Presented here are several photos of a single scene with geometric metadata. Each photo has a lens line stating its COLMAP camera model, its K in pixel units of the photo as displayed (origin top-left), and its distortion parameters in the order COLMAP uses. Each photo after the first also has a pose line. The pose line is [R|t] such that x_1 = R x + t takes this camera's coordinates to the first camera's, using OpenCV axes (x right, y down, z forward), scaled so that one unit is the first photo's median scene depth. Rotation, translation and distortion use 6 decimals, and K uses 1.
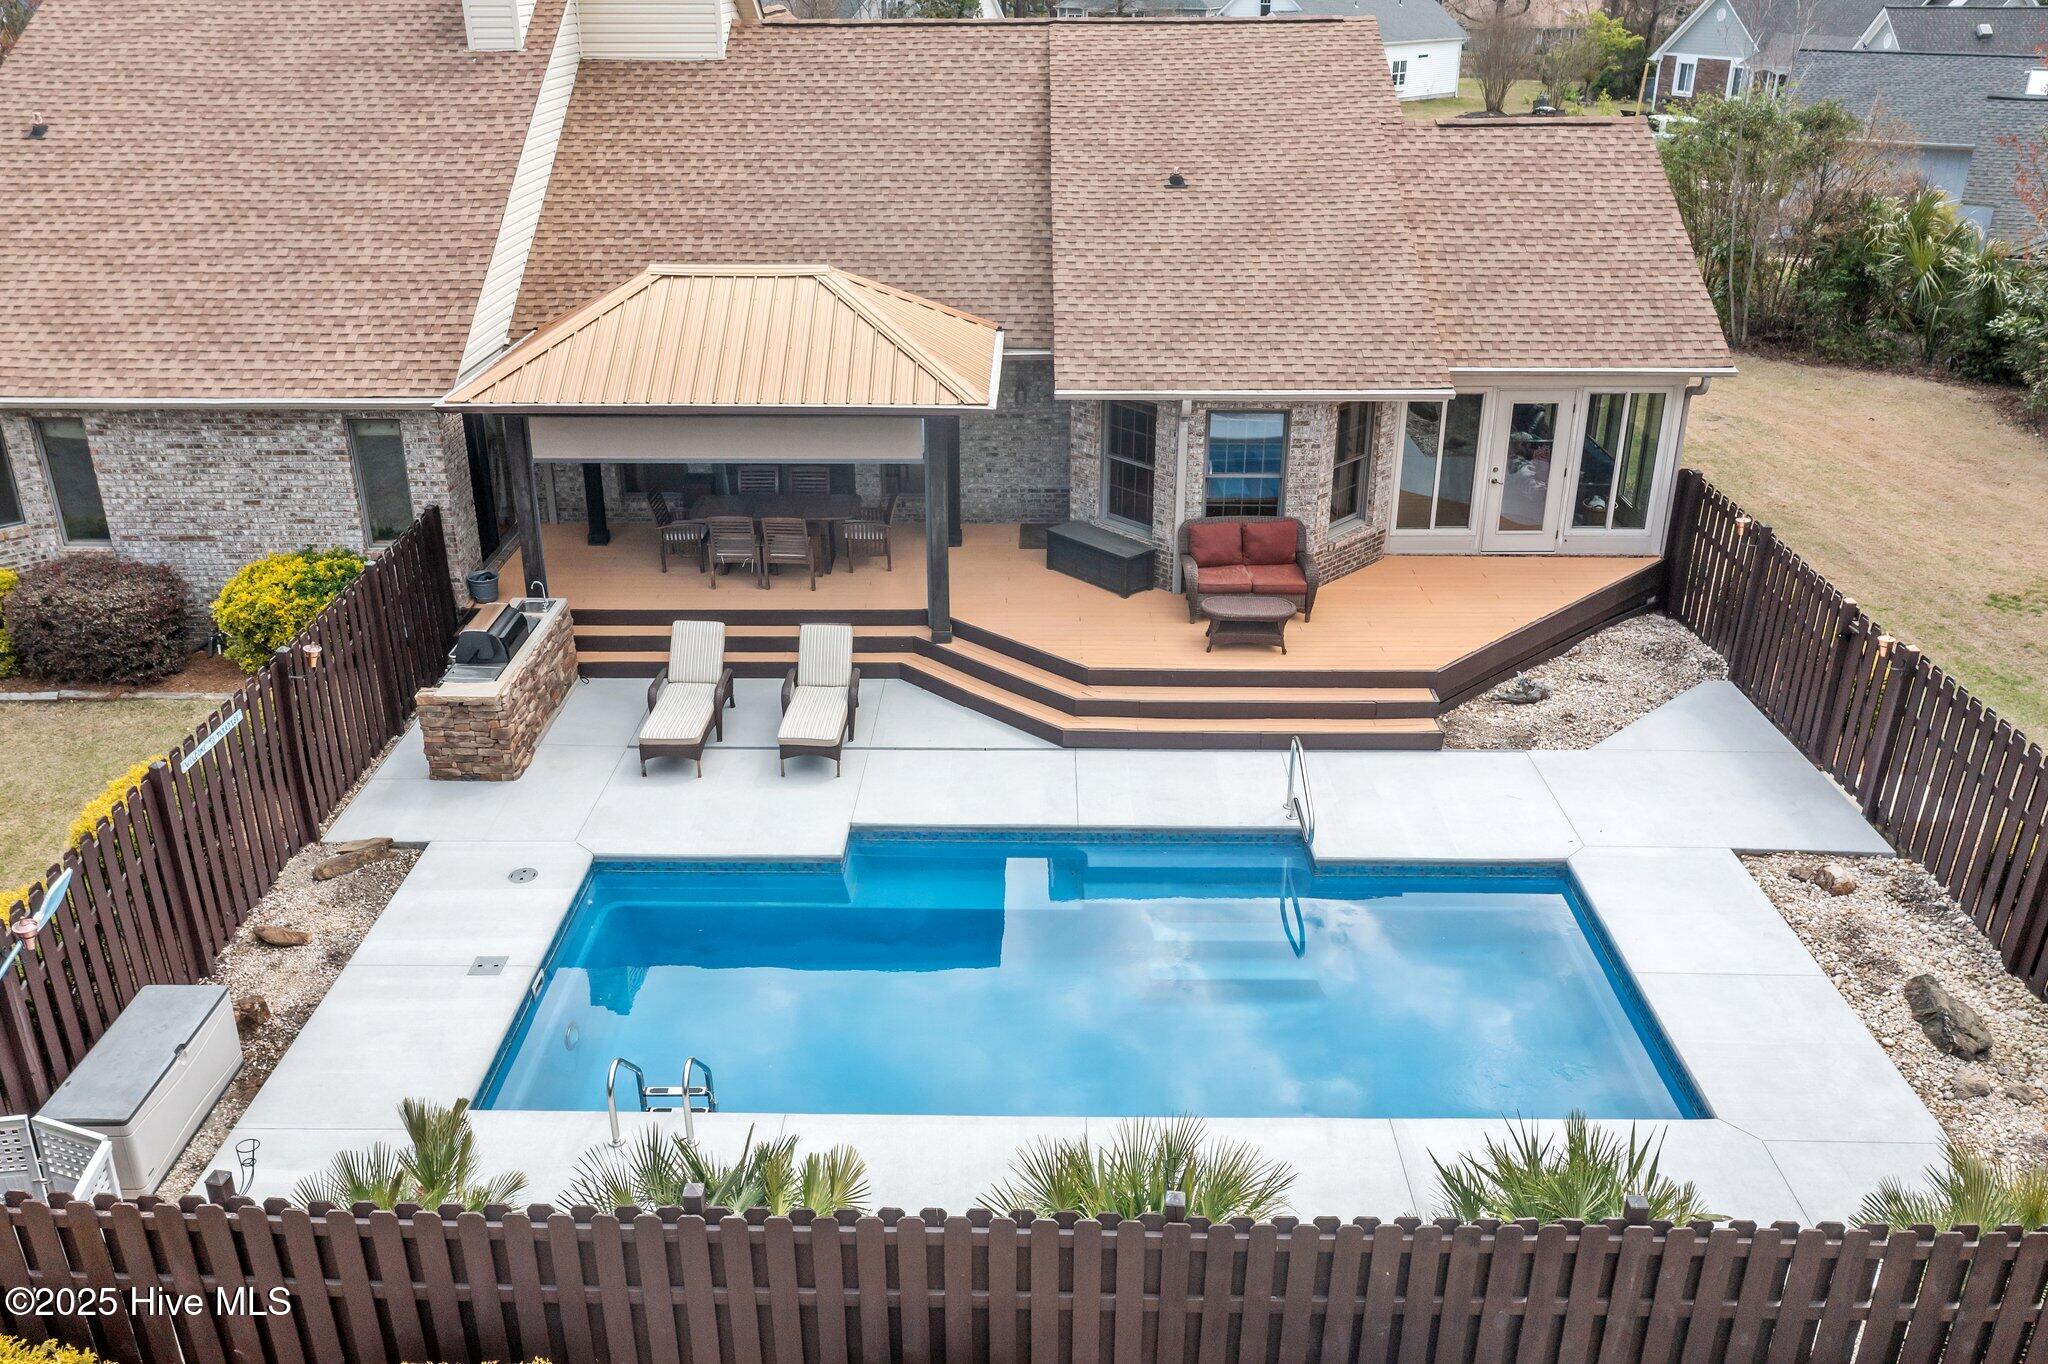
lens RADIAL K [[1638.3, 0, 1018.6], [0, 1638.3, 678.3], [0, 0, 1]] dist [-0.005659, 0.001749]
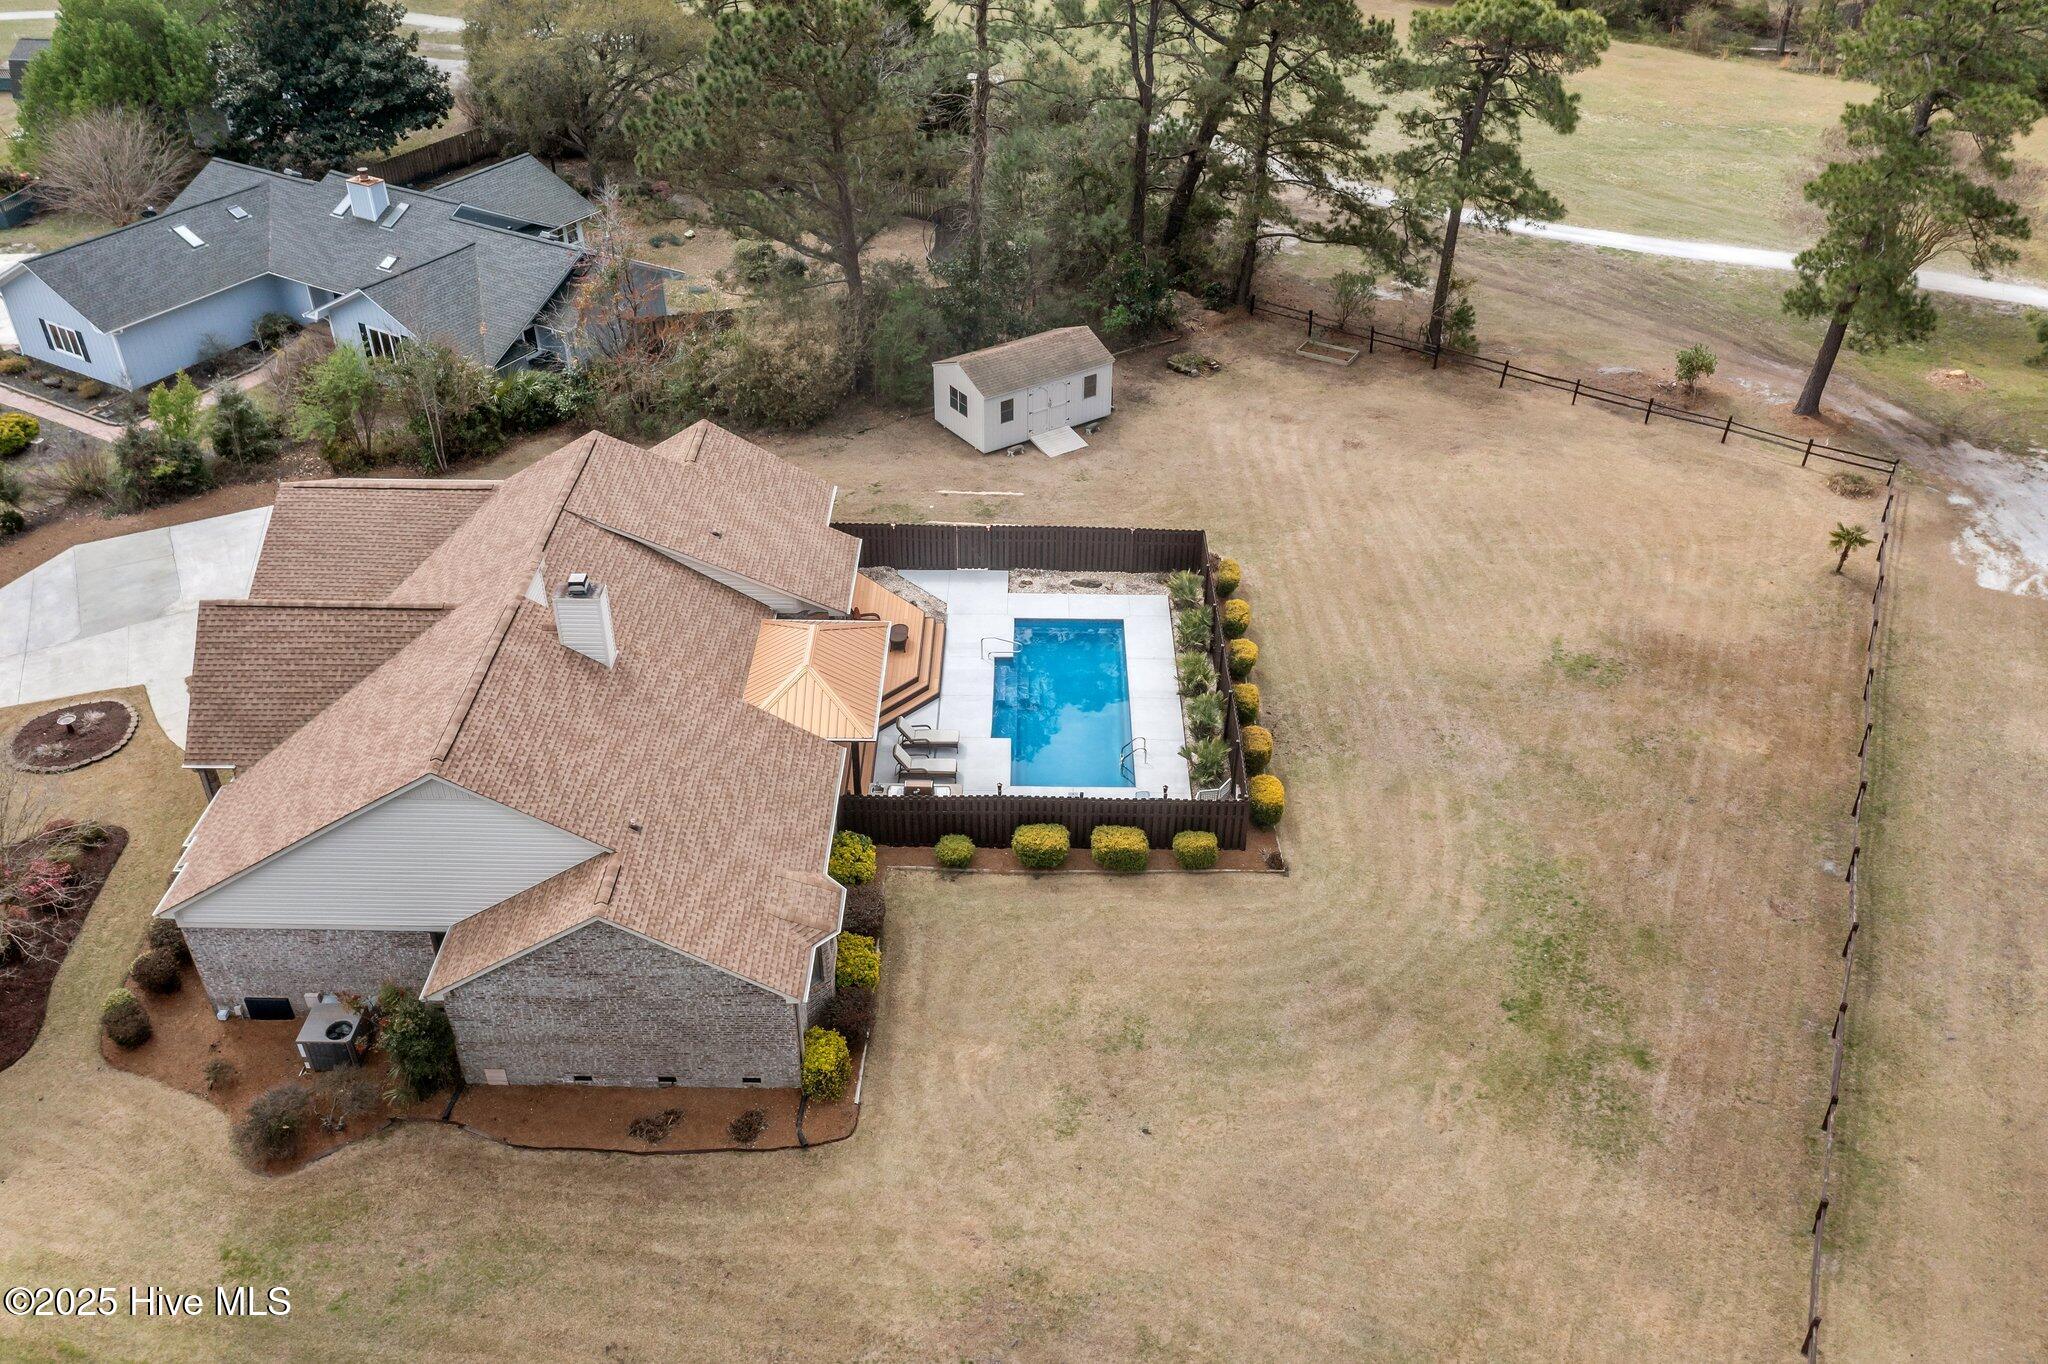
lens RADIAL K [[1612.3, 0, 1027.3], [0, 1612.3, 680.4], [0, 0, 1]] dist [0.005265, 0.002298]
pose [[-0.004436, -0.576793, 0.816878, -2.170817], [0.394379, 0.749665, 0.531476, -1.363008], [-0.918937, 0.324517, 0.224149, 0.168891]]
